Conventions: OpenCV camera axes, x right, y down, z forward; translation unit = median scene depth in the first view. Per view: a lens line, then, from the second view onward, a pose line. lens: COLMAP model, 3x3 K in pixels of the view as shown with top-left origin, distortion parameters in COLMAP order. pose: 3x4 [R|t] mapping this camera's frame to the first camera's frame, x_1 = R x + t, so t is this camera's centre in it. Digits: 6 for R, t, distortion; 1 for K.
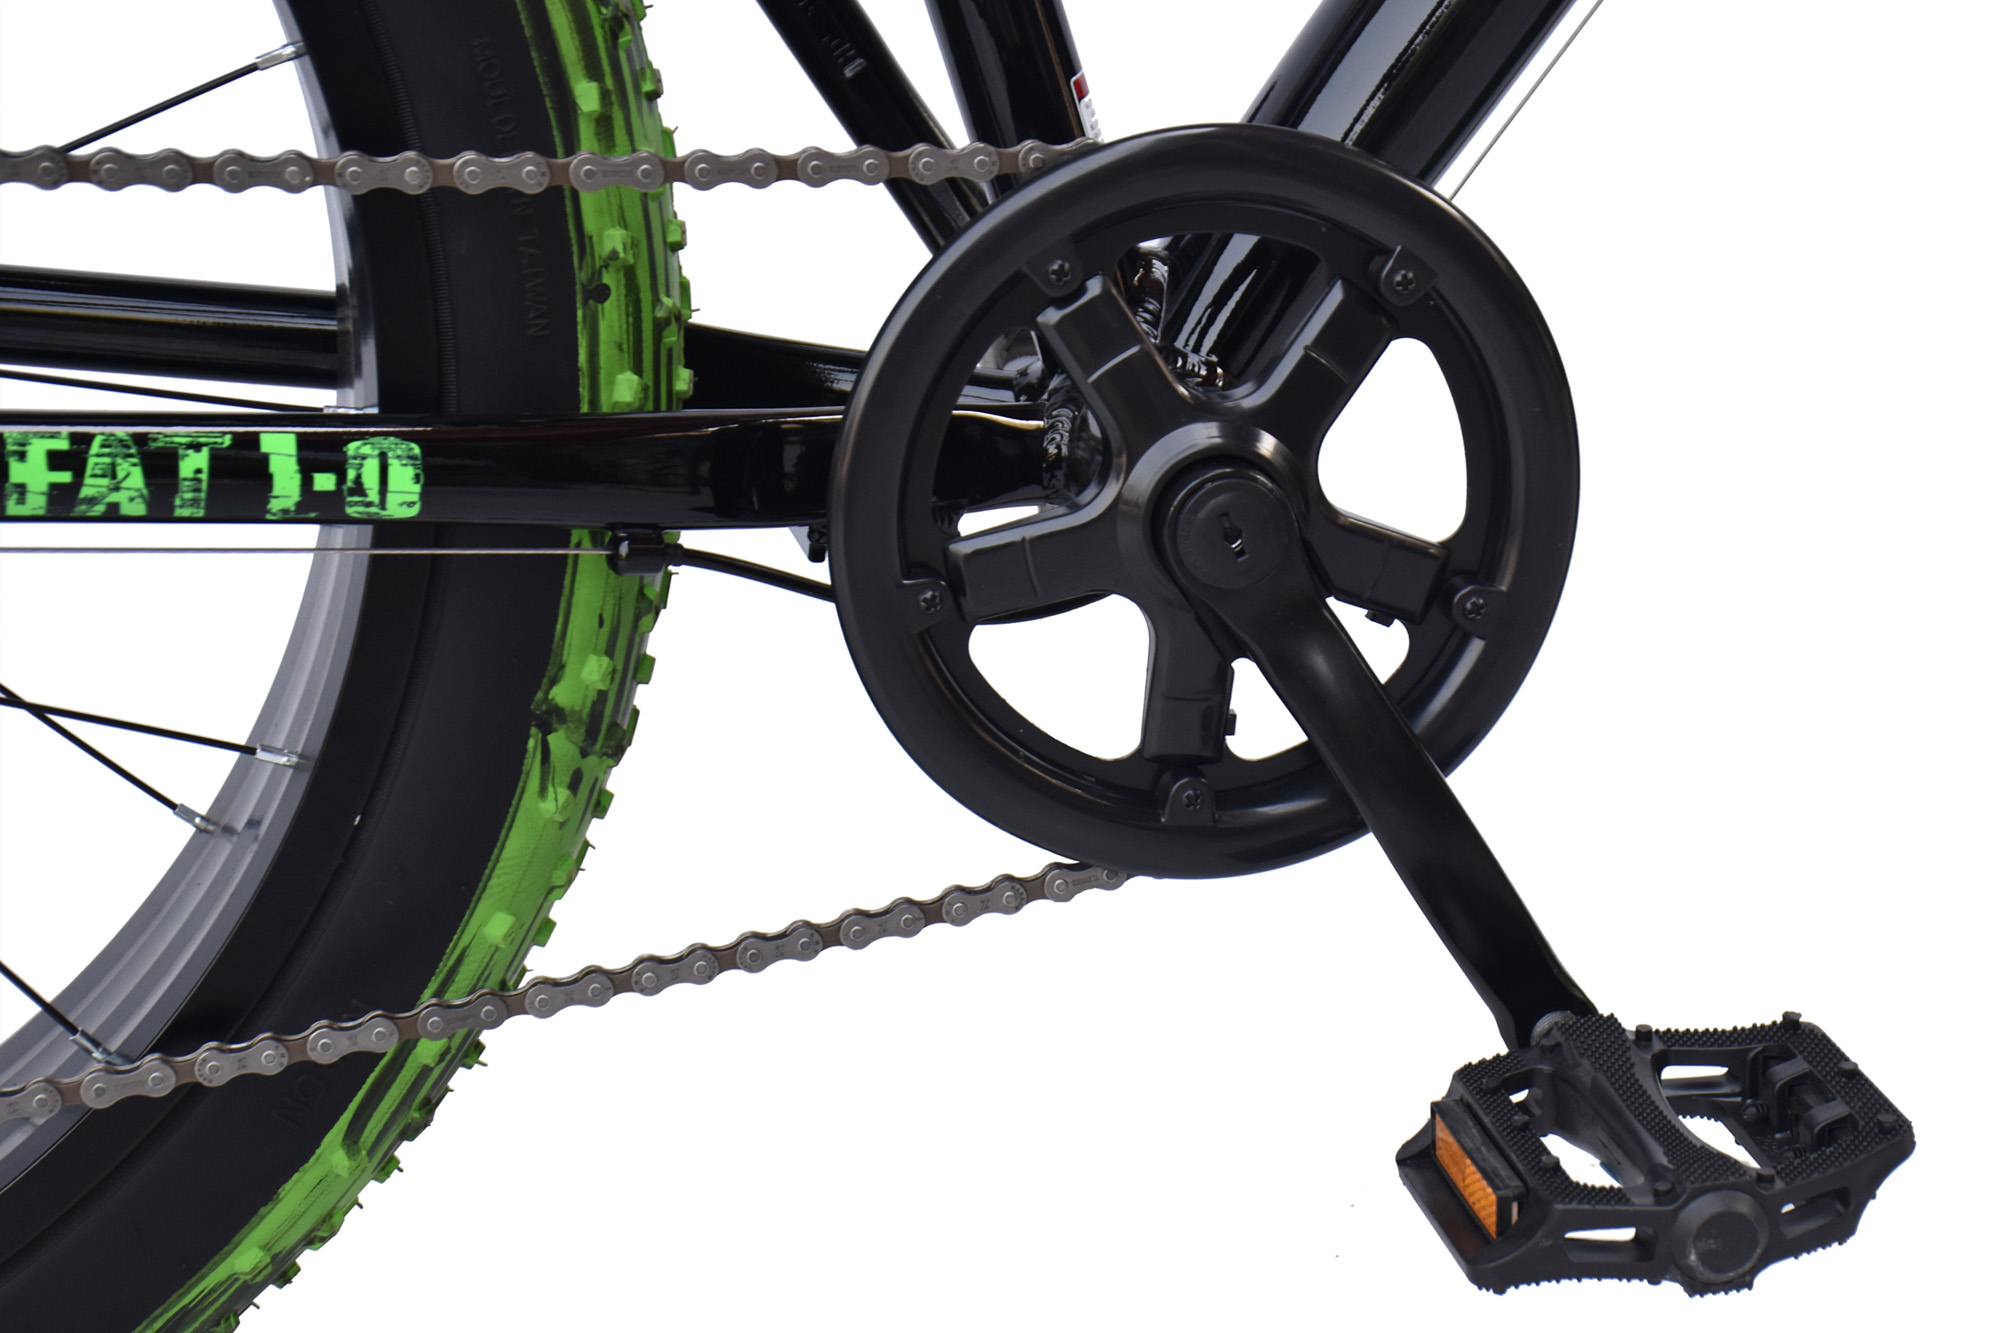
lens RADIAL K [[3686.0, 0, 985.2], [0, 3686.0, 670.6], [0, 0, 1]] dist [0.346422, 0.000000]
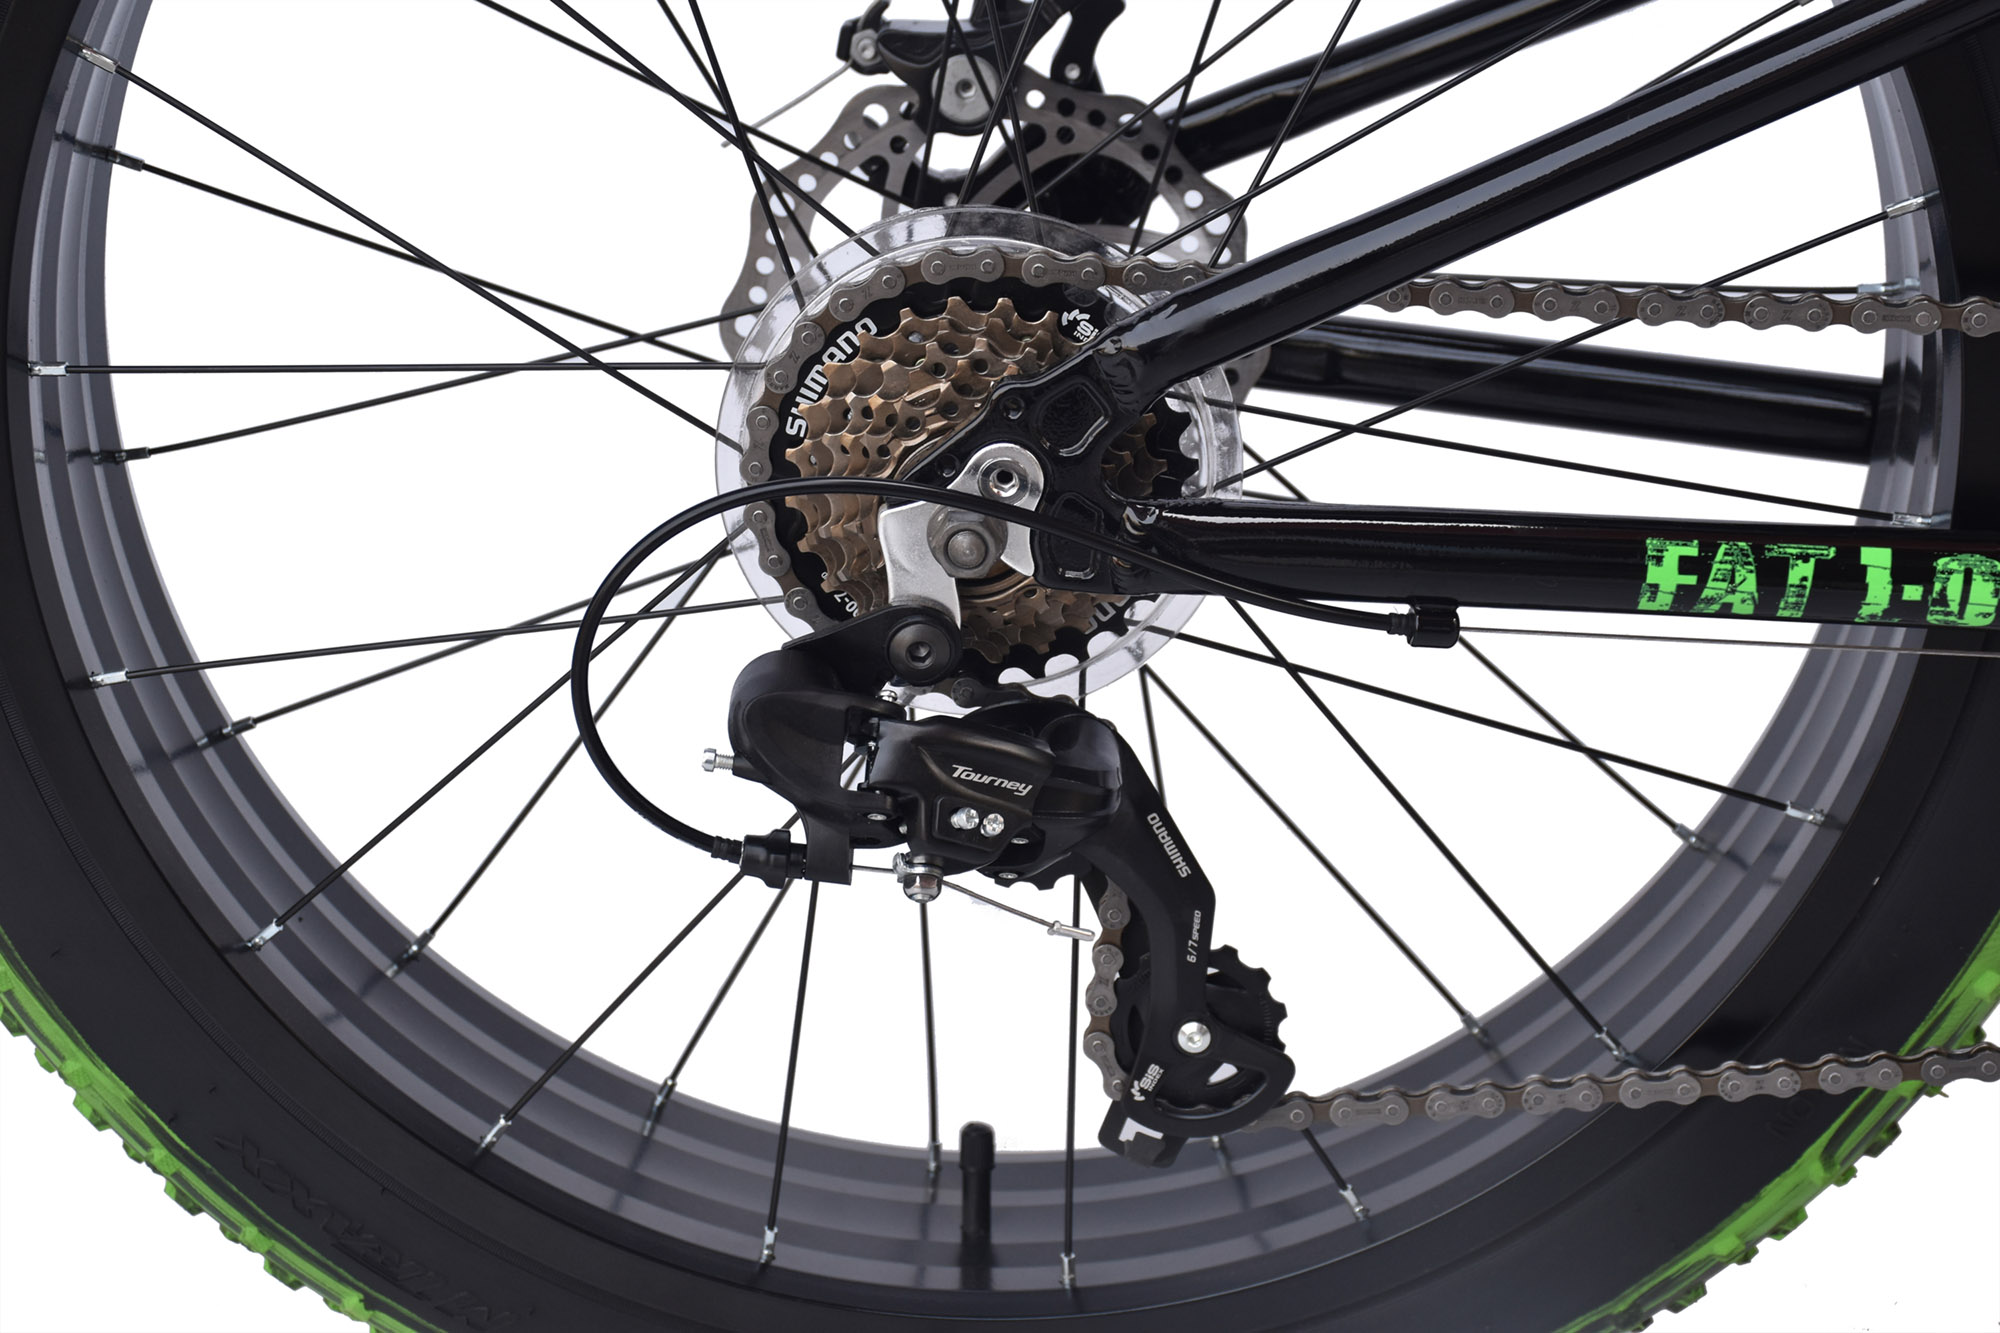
lens RADIAL K [[3686.0, 0, 994.6], [0, 3686.0, 671.6], [0, 0, 1]] dist [0.346422, 0.000000]
pose [[0.967575, 0.091276, -0.235516, -0.166455], [-0.075157, 0.994229, 0.076552, -0.087365], [0.241145, -0.056369, 0.968851, -0.137721]]
